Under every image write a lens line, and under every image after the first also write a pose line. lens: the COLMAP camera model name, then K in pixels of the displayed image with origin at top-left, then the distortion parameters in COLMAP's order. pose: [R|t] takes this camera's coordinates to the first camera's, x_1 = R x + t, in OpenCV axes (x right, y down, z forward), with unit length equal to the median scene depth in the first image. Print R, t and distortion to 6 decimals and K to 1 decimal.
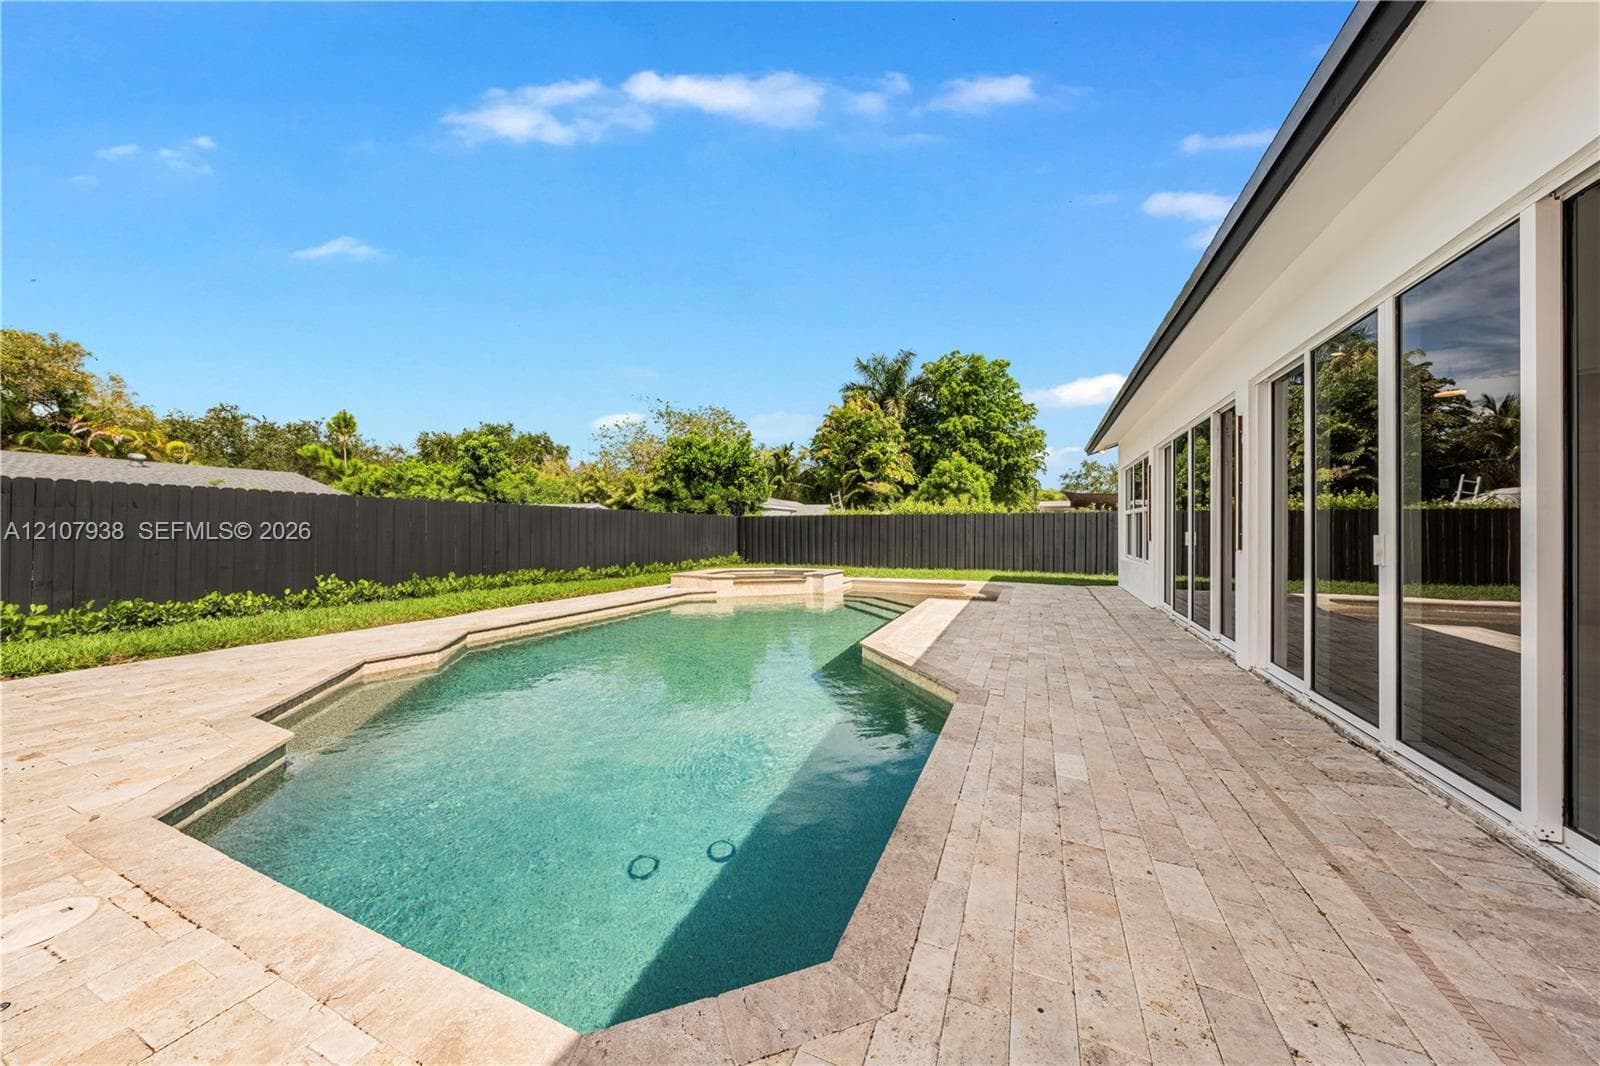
lens RADIAL K [[538.6, 0, 801.8], [0, 538.6, 527.6], [0, 0, 1]] dist [-0.002945, 0.000104]
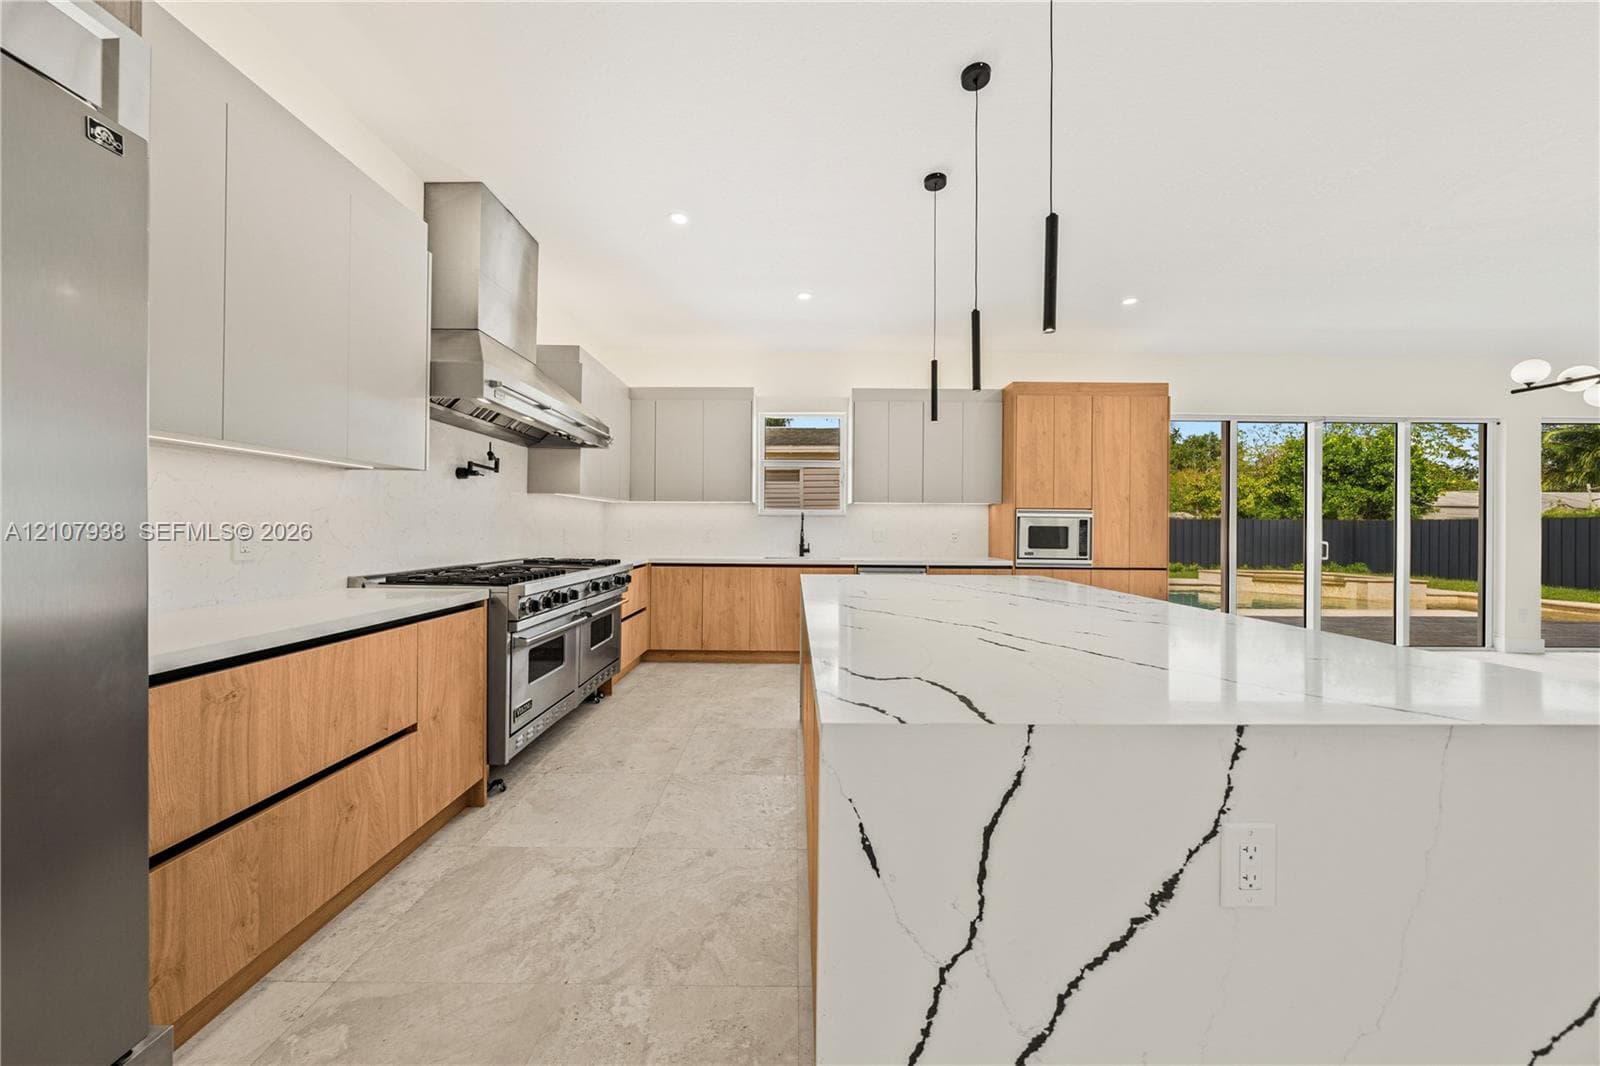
lens RADIAL K [[538.6, 0, 801.8], [0, 538.6, 527.6], [0, 0, 1]] dist [-0.002945, 0.000104]
pose [[0.404655, -0.000931, -0.914469, 0.193569], [-0.002566, 0.999994, -0.002154, -0.002855], [0.914466, 0.003218, 0.404650, -0.135886]]
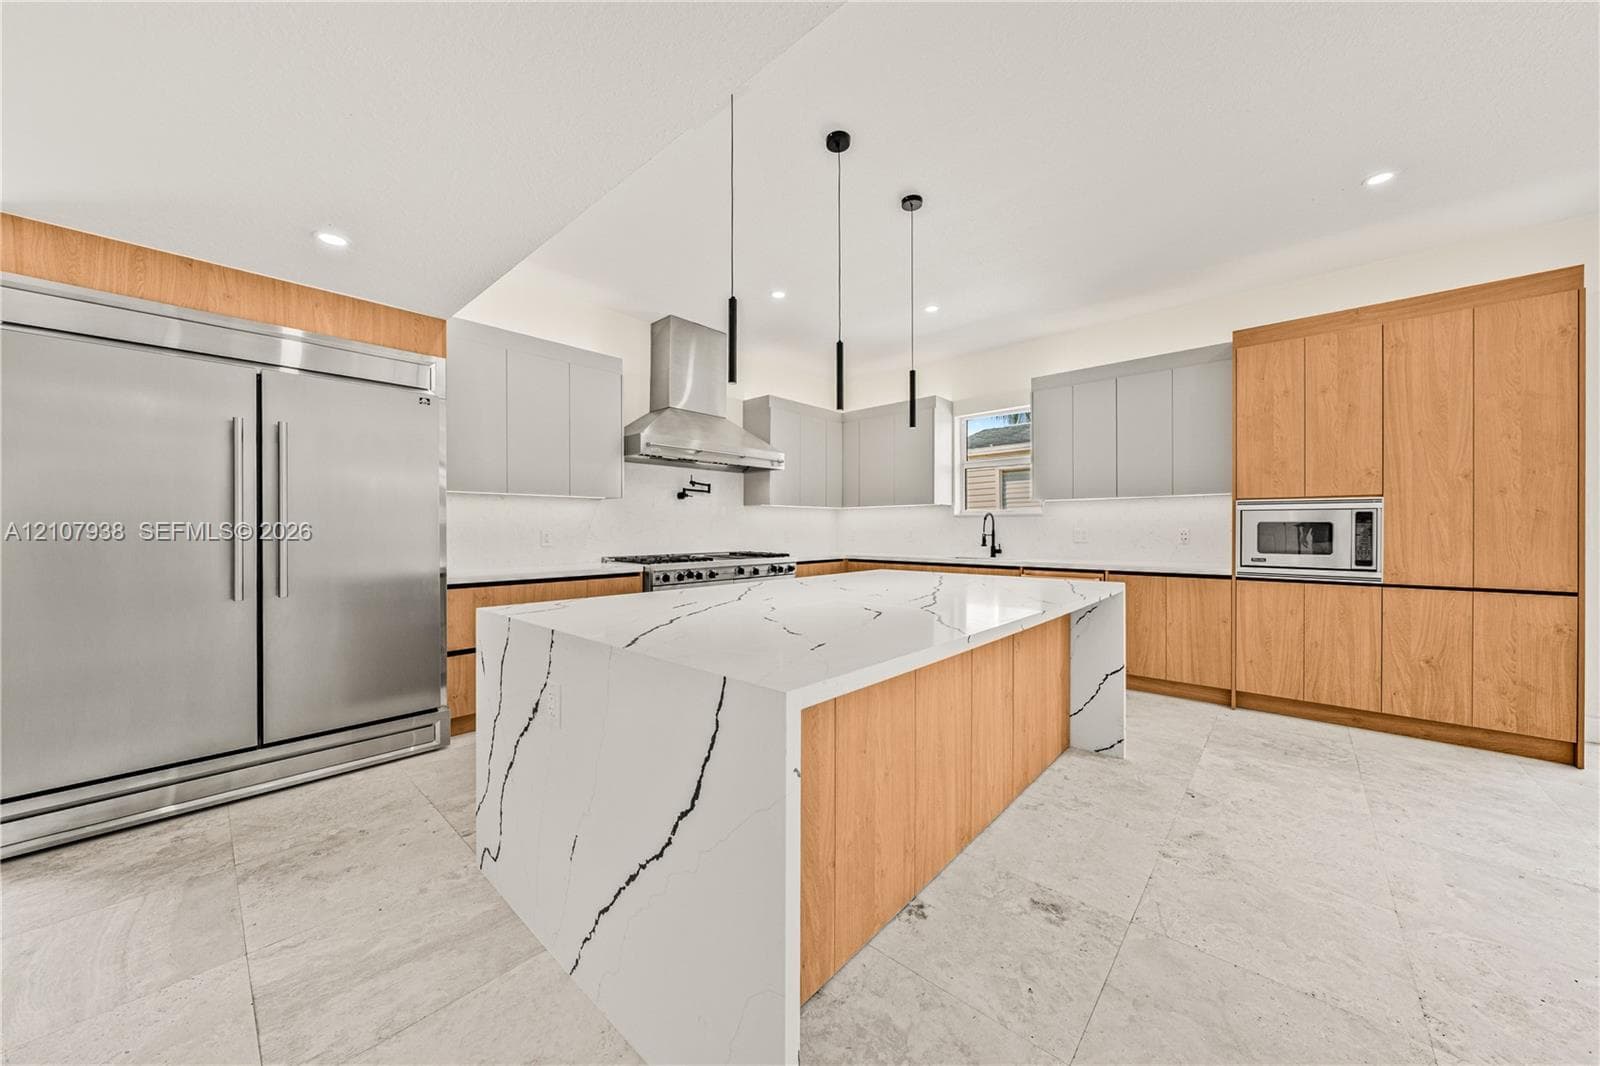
lens RADIAL K [[549.6, 0, 800.7], [0, 549.6, 530.5], [0, 0, 1]] dist [-0.001338, -0.000161]
pose [[-0.314938, 0.000091, -0.949112, 0.218610], [0.004447, 0.999989, -0.001379, -0.002437], [0.949102, -0.004655, -0.314935, -0.070279]]
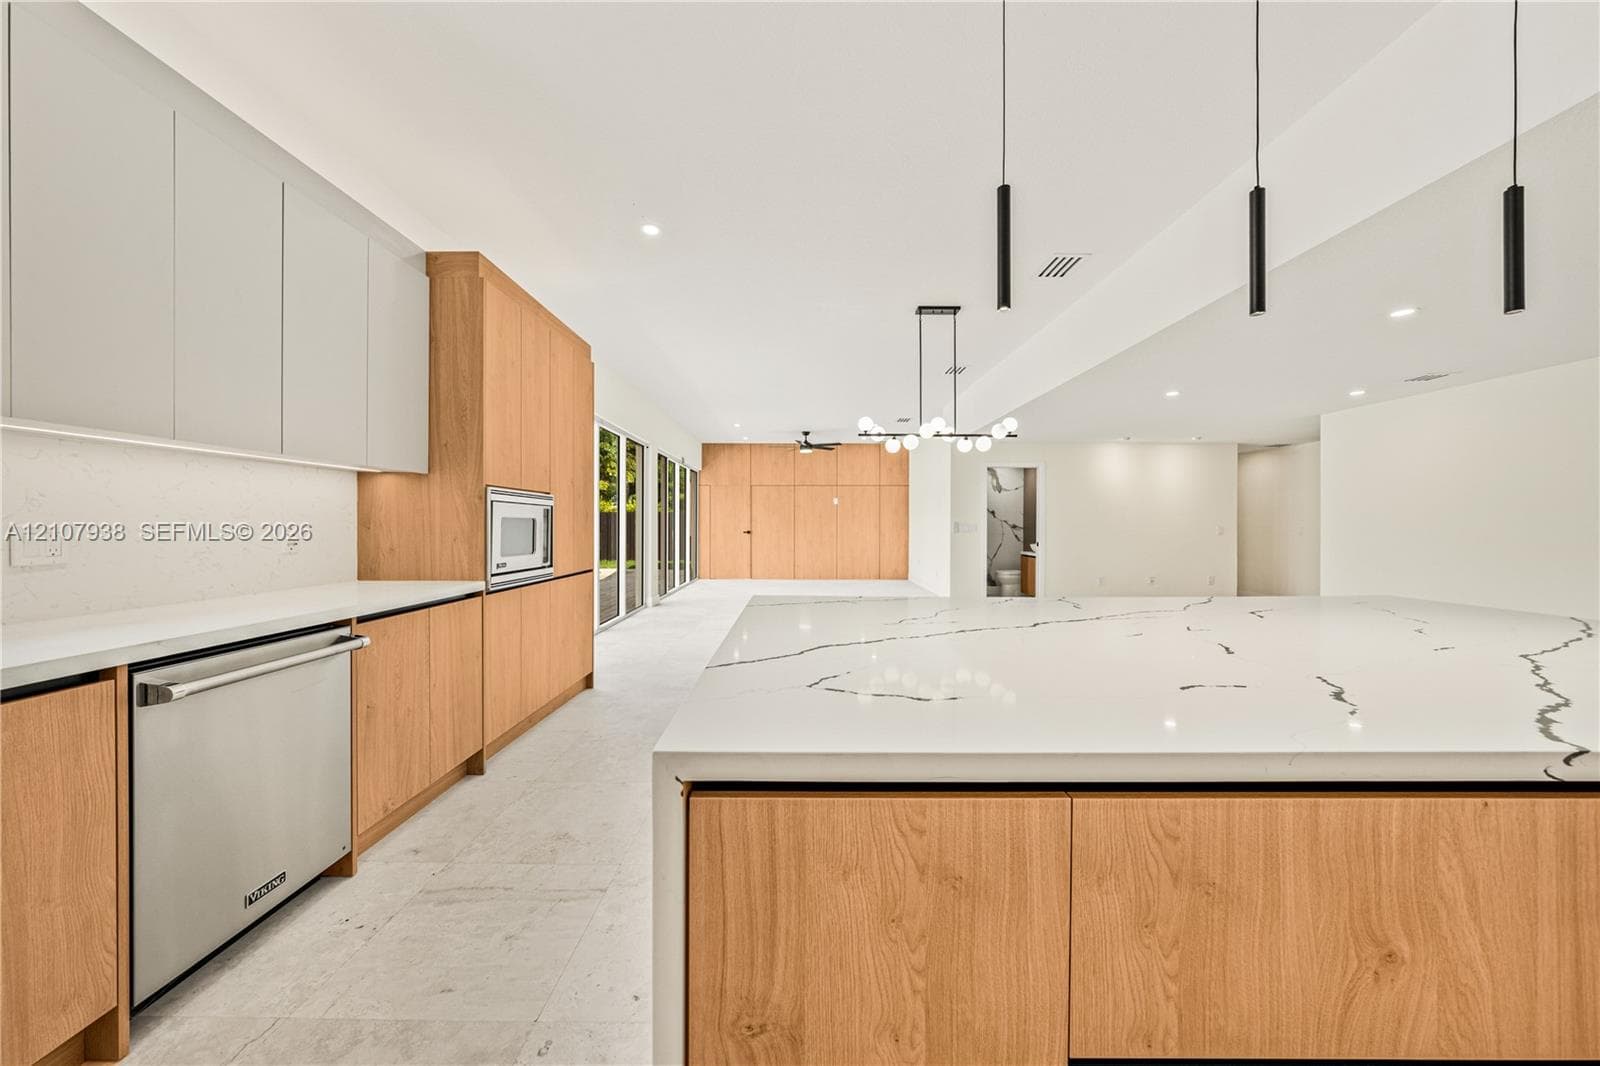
lens RADIAL K [[538.6, 0, 801.8], [0, 538.6, 527.6], [0, 0, 1]] dist [-0.002945, 0.000104]
pose [[0.918539, -0.006211, 0.395282, 0.091080], [0.002342, 0.999945, 0.010271, -0.002977], [-0.395324, -0.008508, 0.918502, -0.115625]]
